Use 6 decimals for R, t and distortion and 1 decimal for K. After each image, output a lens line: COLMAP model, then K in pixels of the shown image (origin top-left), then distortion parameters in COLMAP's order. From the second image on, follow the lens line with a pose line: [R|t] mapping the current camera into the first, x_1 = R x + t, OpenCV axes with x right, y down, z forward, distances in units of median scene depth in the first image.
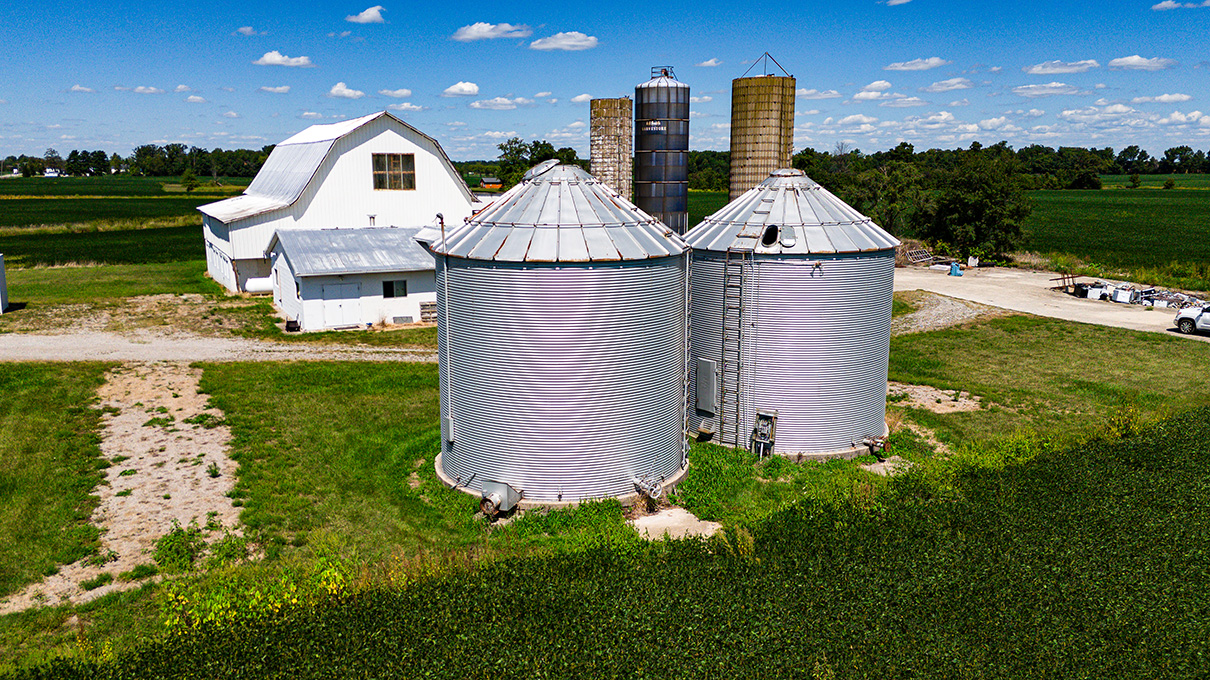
lens RADIAL K [[890.3, 0, 612.8], [0, 890.3, 343.7], [0, 0, 1]] dist [0.077349, -0.069519]
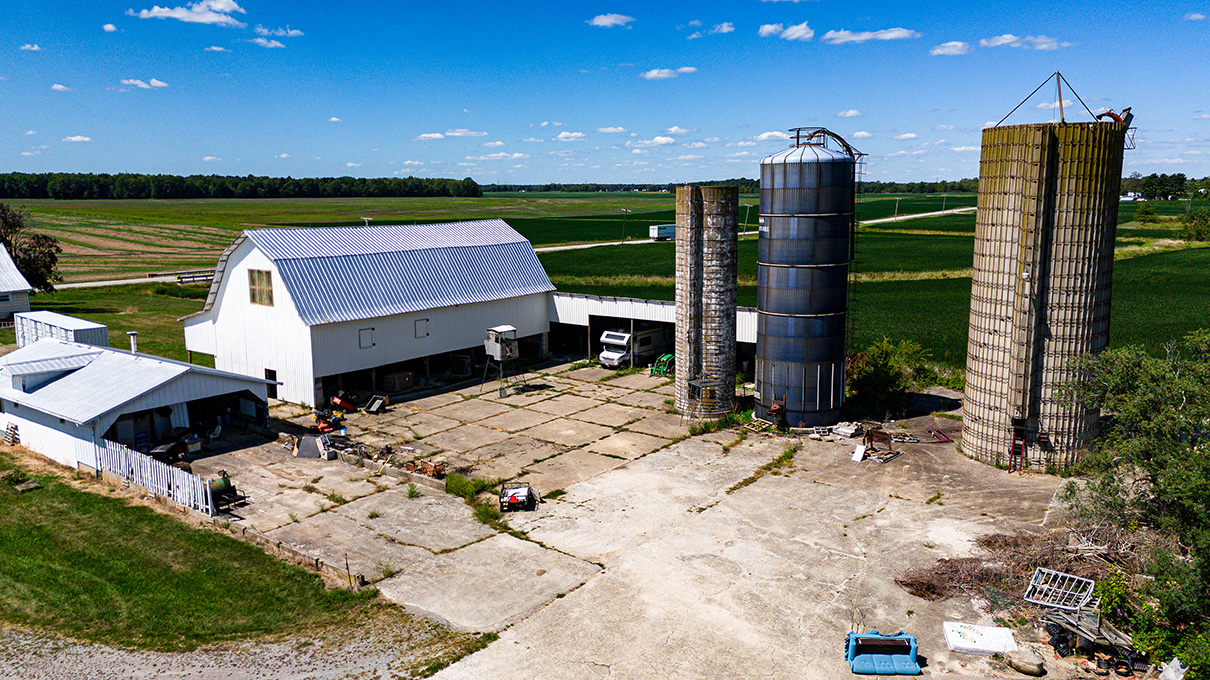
lens RADIAL K [[890.3, 0, 613.6], [0, 890.3, 343.8], [0, 0, 1]] dist [0.077349, -0.069519]
pose [[0.405932, 0.154787, -0.900700, 1.321619], [-0.168236, 0.981366, 0.092828, -0.454151], [0.898285, 0.113849, 0.424409, 1.457092]]
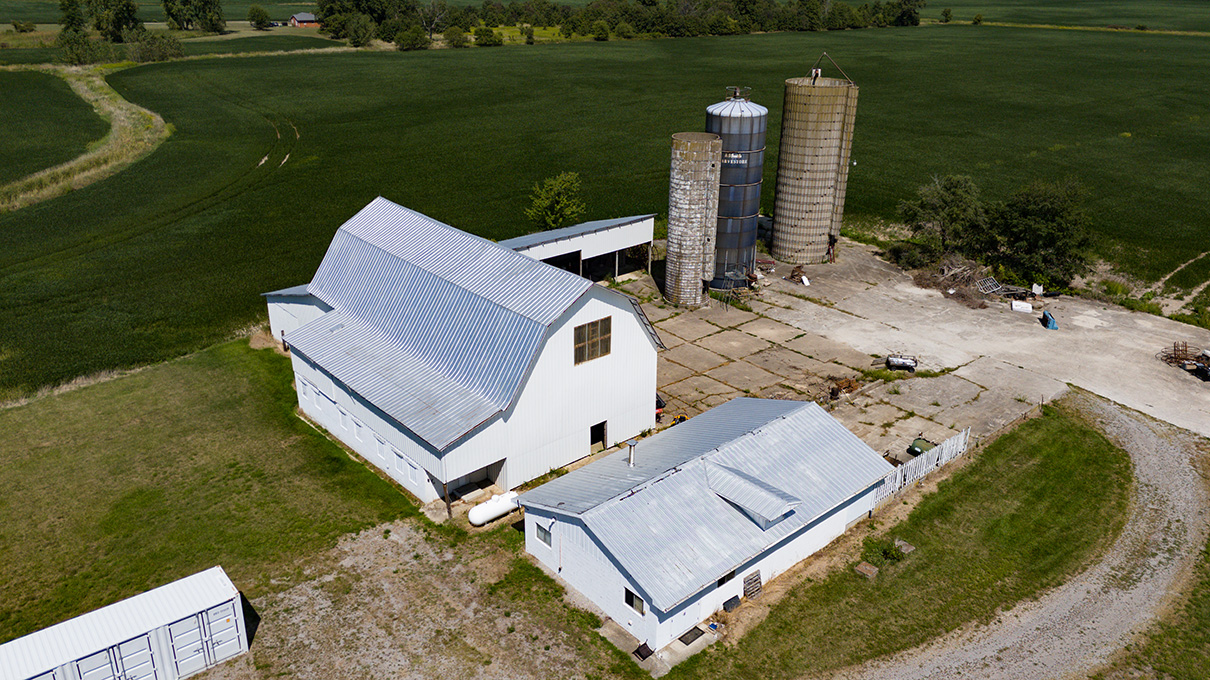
lens RADIAL K [[890.3, 0, 608.0], [0, 890.3, 342.3], [0, 0, 1]] dist [0.077349, -0.069519]
pose [[0.974784, -0.075413, 0.210021, -0.640749], [0.029838, 0.976762, 0.212239, -0.580871], [-0.221146, -0.200621, 0.954382, 0.272493]]
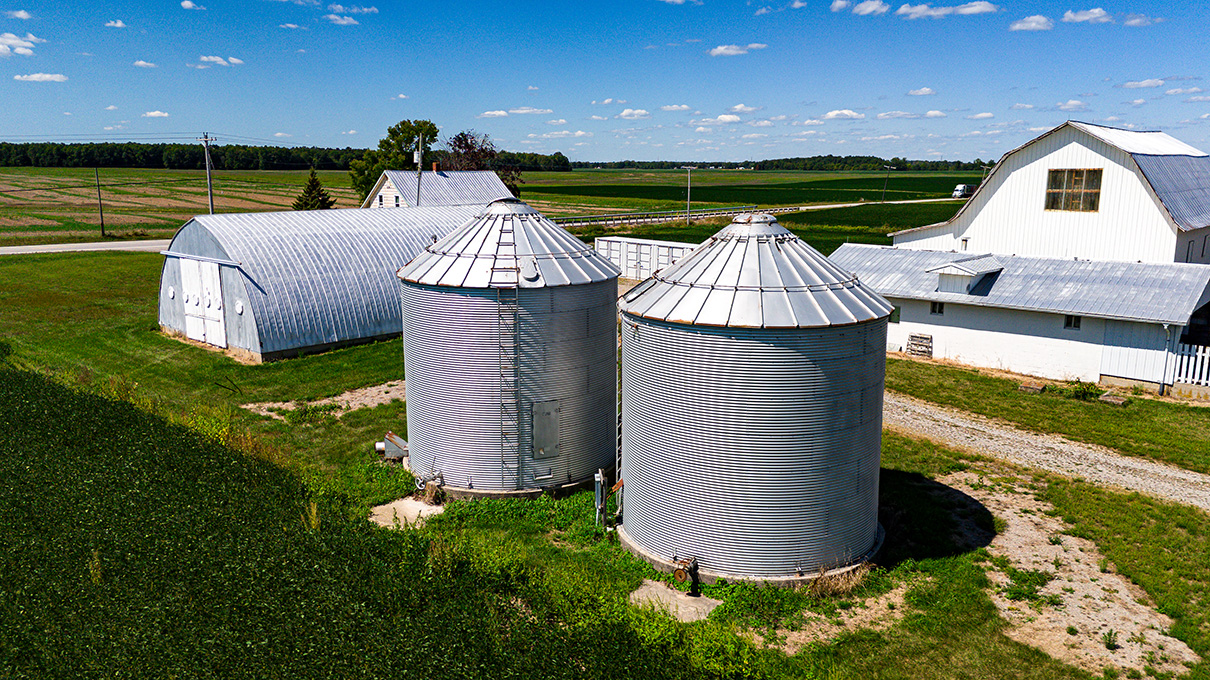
lens RADIAL K [[890.3, 0, 605.4], [0, 890.3, 343.6], [0, 0, 1]] dist [0.077349, -0.069519]
pose [[0.341905, 0.183017, -0.921740, 0.675584], [-0.182341, 0.975131, 0.125982, -0.117493], [0.921874, 0.124998, 0.366774, 0.441992]]
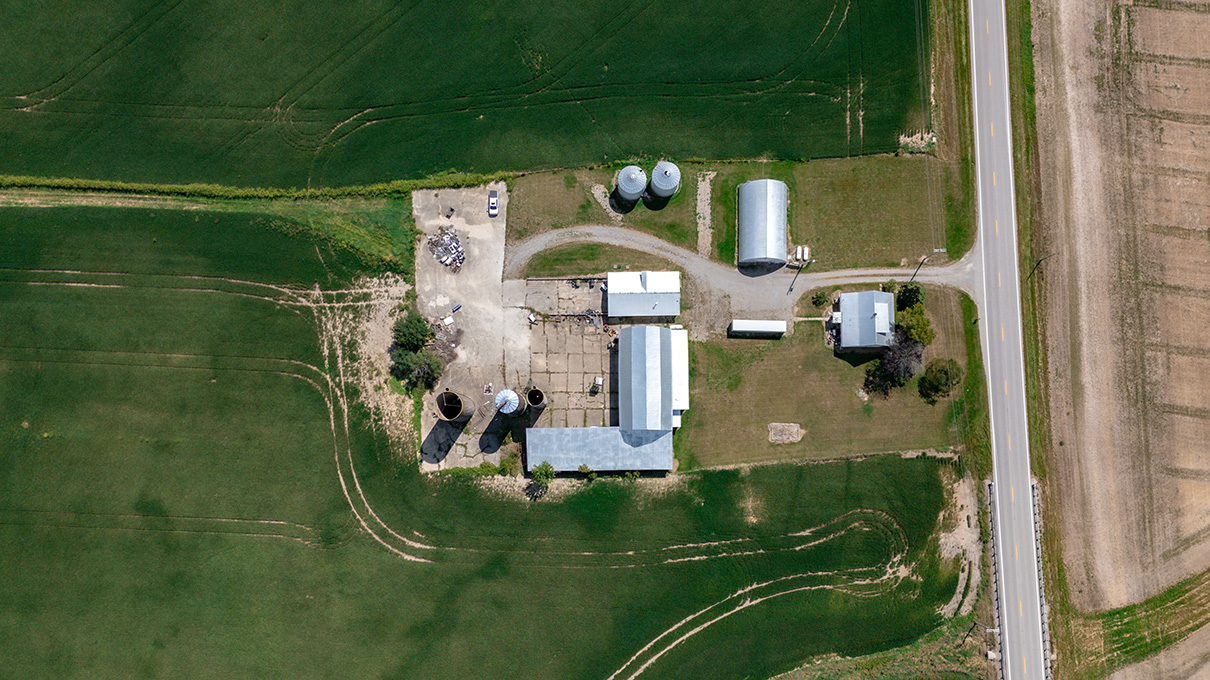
lens RADIAL K [[890.3, 0, 598.4], [0, 890.3, 343.3], [0, 0, 1]] dist [0.077349, -0.069519]
pose [[-0.878388, -0.473036, 0.068346, -0.548144], [0.103456, -0.048573, 0.993447, -5.845534], [-0.466617, 0.879703, 0.091604, 1.257220]]
